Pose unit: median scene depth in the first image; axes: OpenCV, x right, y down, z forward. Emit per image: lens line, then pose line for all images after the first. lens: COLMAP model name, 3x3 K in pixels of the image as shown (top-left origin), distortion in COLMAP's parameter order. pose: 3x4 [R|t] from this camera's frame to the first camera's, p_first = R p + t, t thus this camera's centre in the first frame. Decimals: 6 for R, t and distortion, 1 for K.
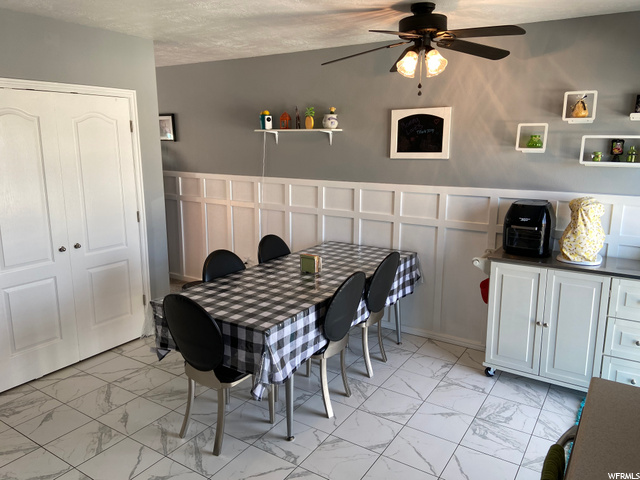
lens RADIAL K [[481.1, 0, 316.2], [0, 481.1, 234.5], [0, 0, 1]] dist [0.154849, -0.205739]
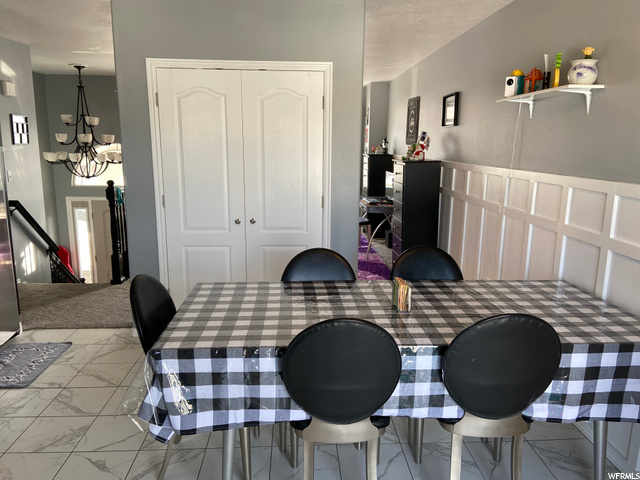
lens RADIAL K [[481.1, 0, 316.2], [0, 481.1, 234.5], [0, 0, 1]] dist [0.154849, -0.205739]
pose [[0.586350, 0.154658, -0.795157, 0.370410], [-0.163454, 0.984003, 0.070857, -0.039734], [0.793396, 0.088425, 0.602249, 0.459164]]
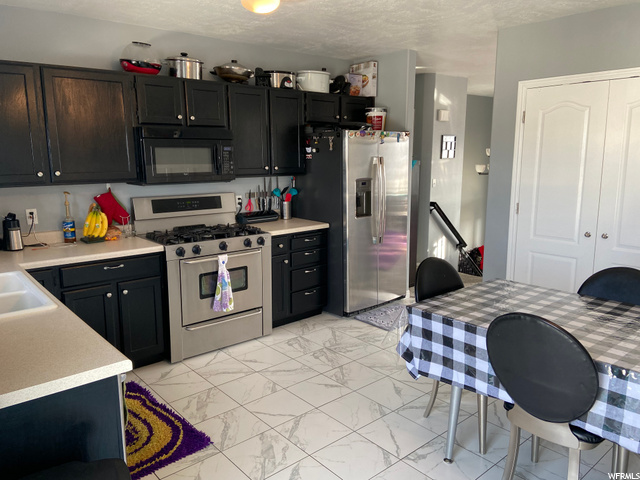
lens RADIAL K [[481.1, 0, 316.2], [0, 481.1, 234.5], [0, 0, 1]] dist [0.154849, -0.205739]
pose [[-0.278503, 0.157949, -0.947359, 0.551378], [-0.181152, 0.960041, 0.213319, -0.078465], [0.943197, 0.231026, -0.238761, 0.640091]]
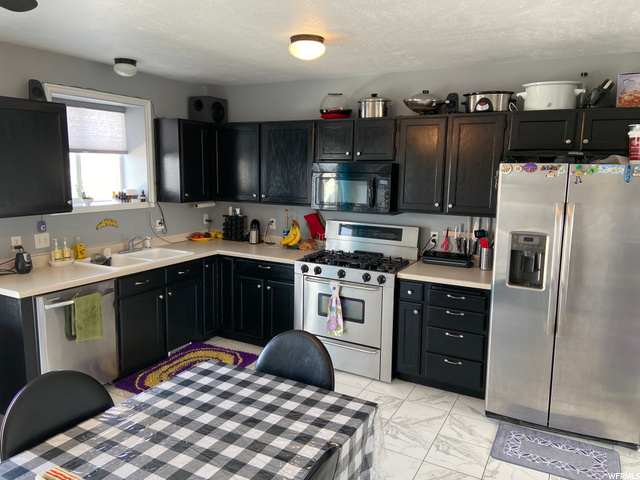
lens RADIAL K [[481.1, 0, 316.2], [0, 481.1, 234.5], [0, 0, 1]] dist [0.154849, -0.205739]
pose [[-0.995841, -0.011541, -0.090370, -0.128457], [-0.040671, 0.943930, 0.327631, -0.218371], [0.081522, 0.329944, -0.940474, 1.138997]]
